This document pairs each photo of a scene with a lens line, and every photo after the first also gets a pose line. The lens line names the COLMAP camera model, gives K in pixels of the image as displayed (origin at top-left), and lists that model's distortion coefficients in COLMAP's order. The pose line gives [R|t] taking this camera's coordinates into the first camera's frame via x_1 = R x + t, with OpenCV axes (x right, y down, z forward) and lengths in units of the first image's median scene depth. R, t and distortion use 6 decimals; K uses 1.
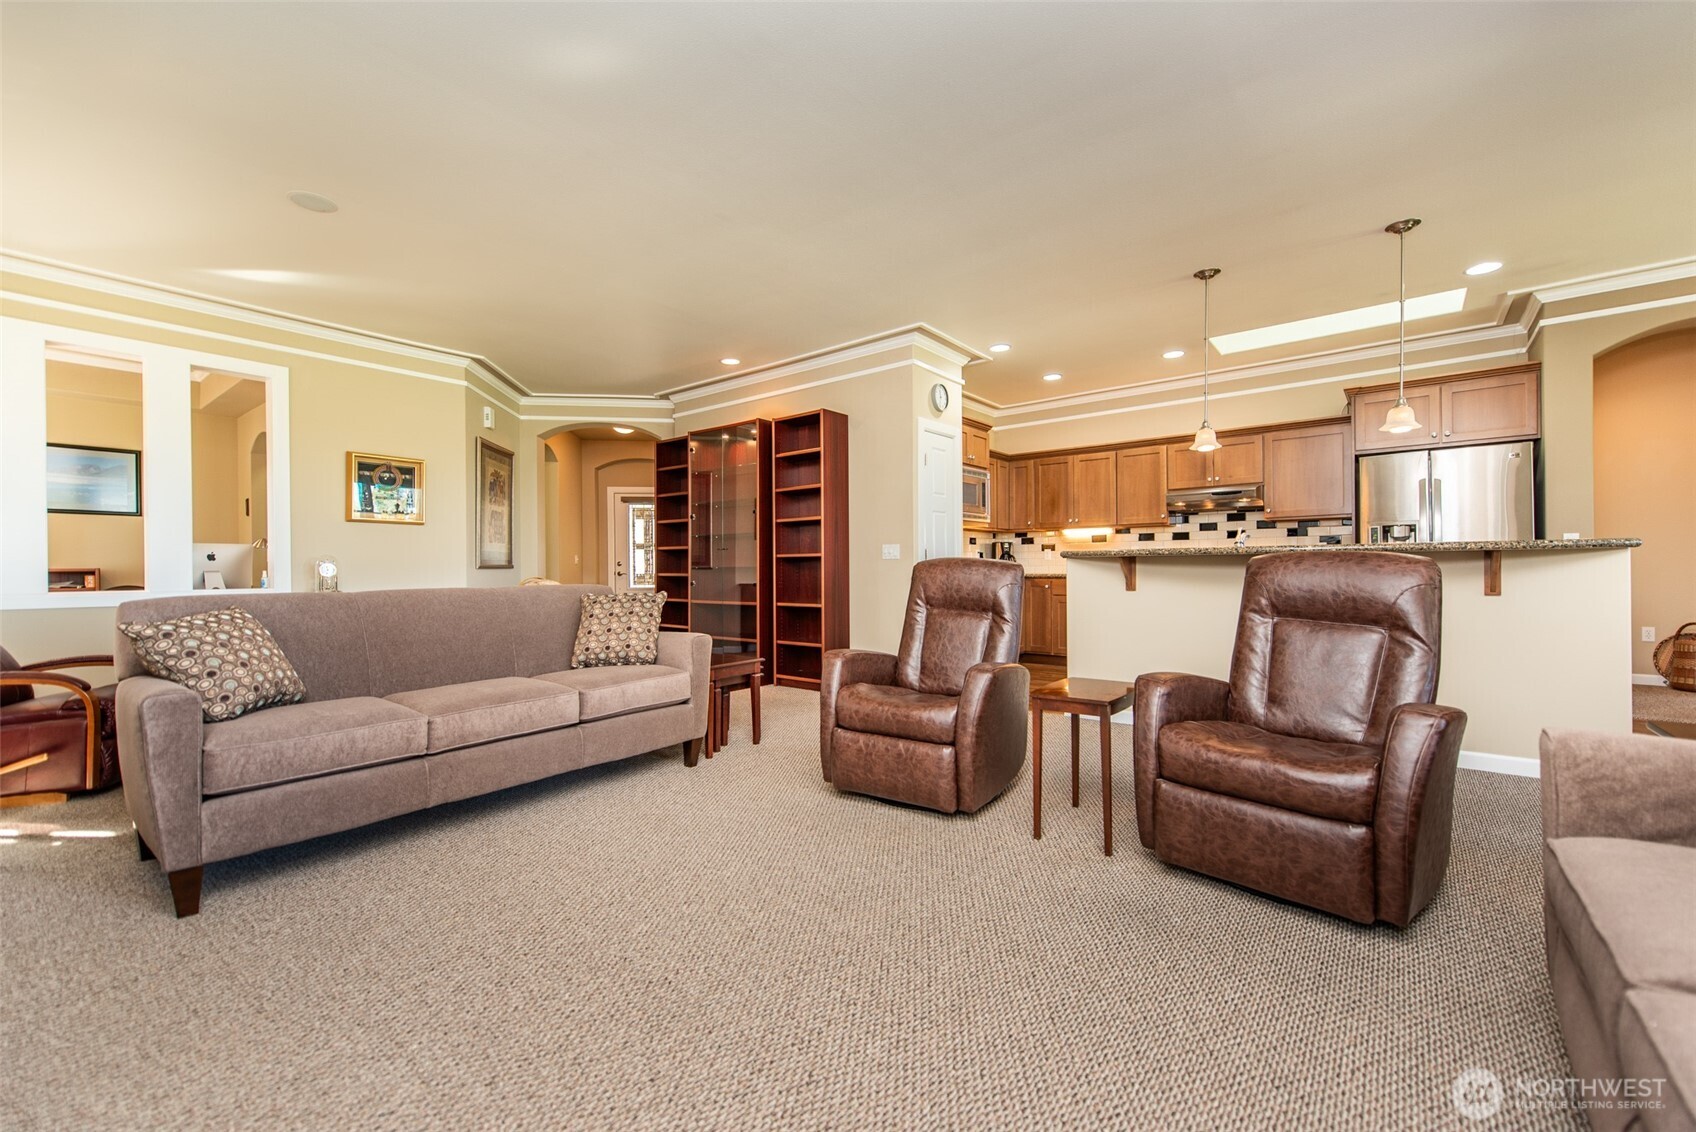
lens RADIAL K [[689.9, 0, 848.0], [0, 689.9, 566.0], [0, 0, 1]] dist [0.000702, 0.000077]
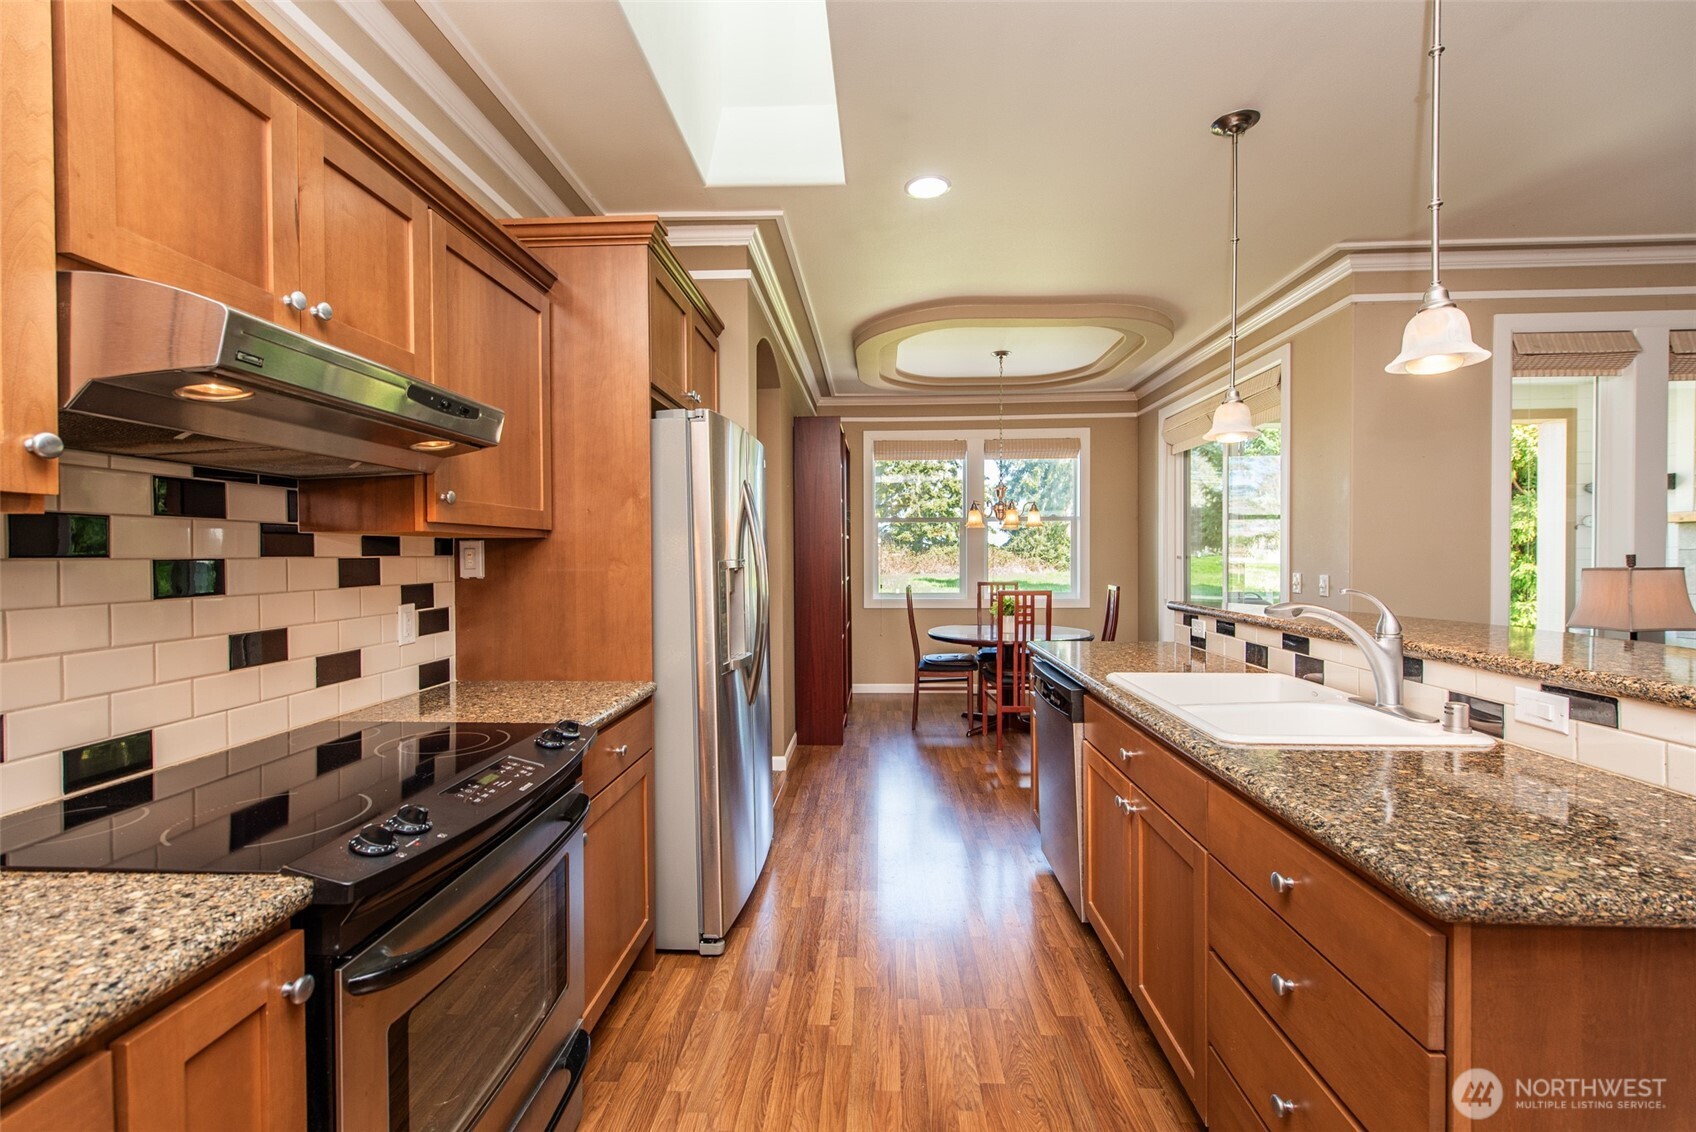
lens RADIAL K [[720.3, 0, 839.4], [0, 720.3, 563.8], [0, 0, 1]] dist [0.014036, -0.004231]
pose [[-0.574495, 0.002598, 0.818504, 0.261031], [0.005757, 0.999983, 0.000867, -0.048978], [-0.818488, 0.005210, -0.574500, 0.954741]]
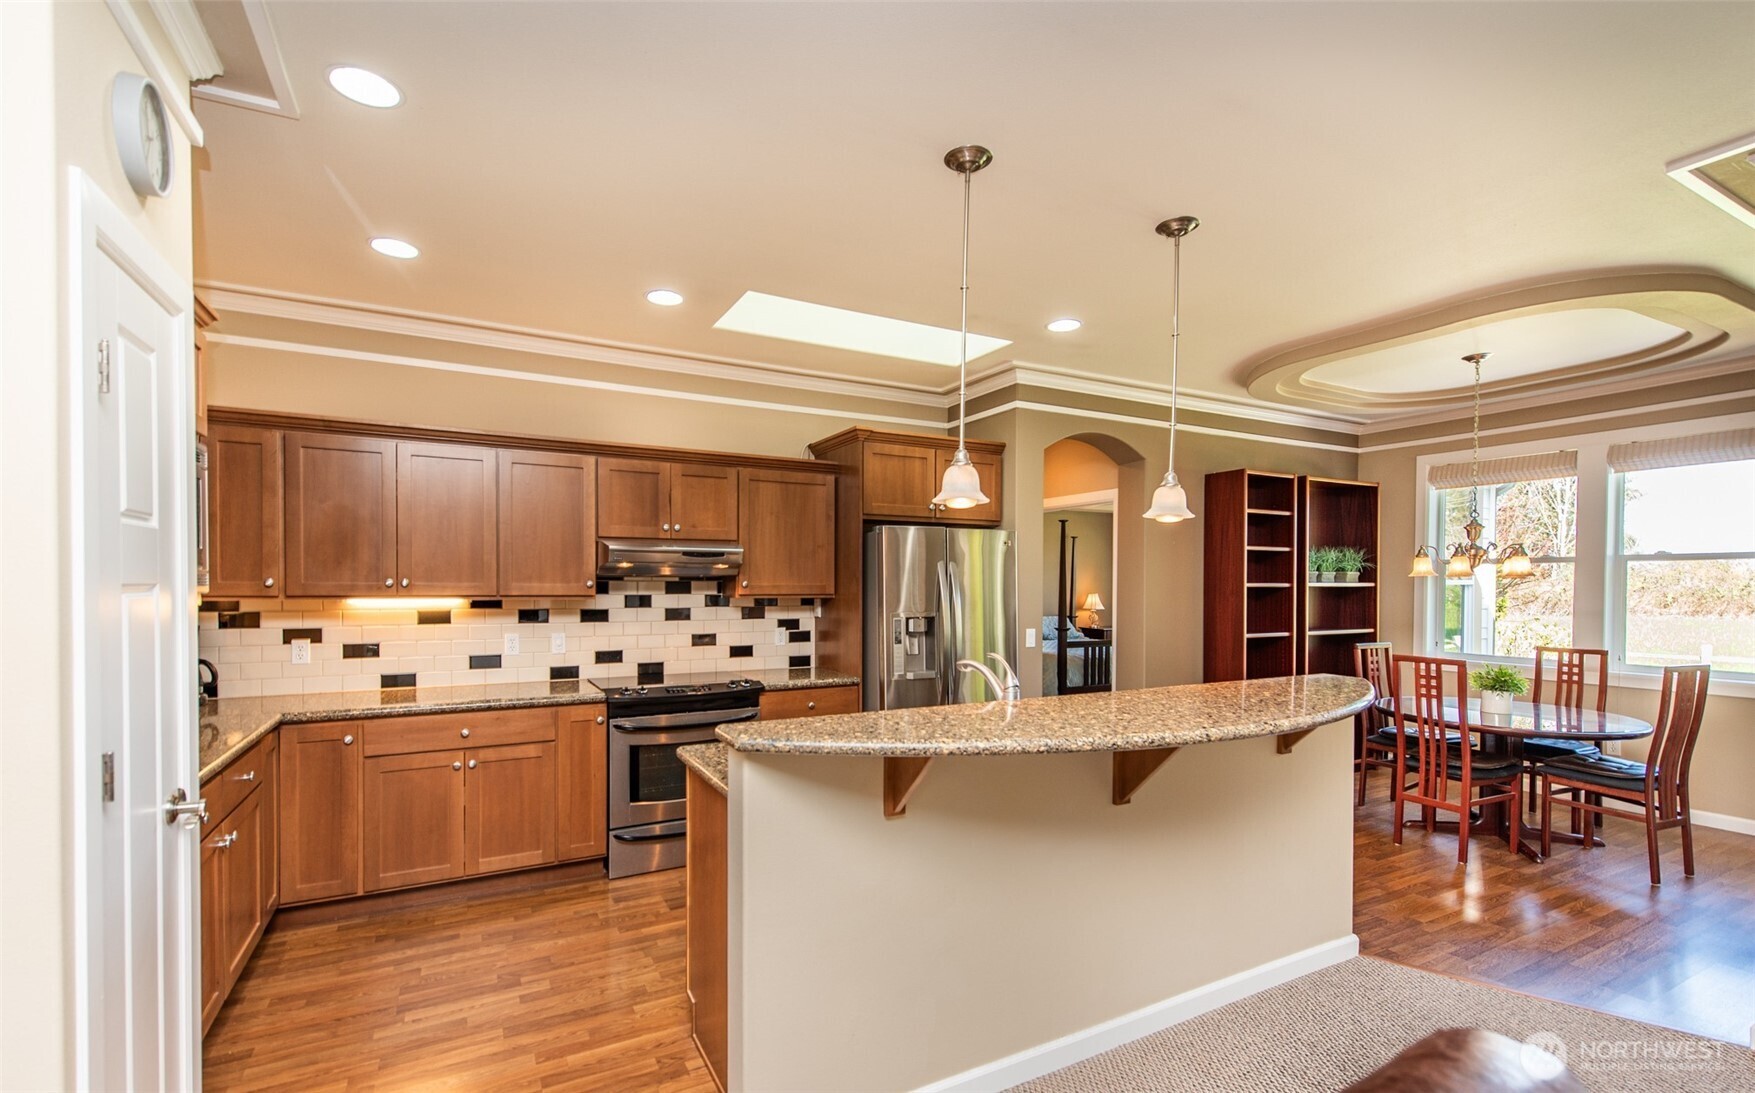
lens RADIAL K [[757.7, 0, 883.7], [0, 757.7, 608.3], [0, 0, 1]] dist [-0.000116, -0.000100]
pose [[0.388875, -0.017688, 0.921121, -0.013783], [-0.013845, 0.999591, 0.025040, -0.071116], [-0.921187, -0.022491, 0.388471, 0.542565]]
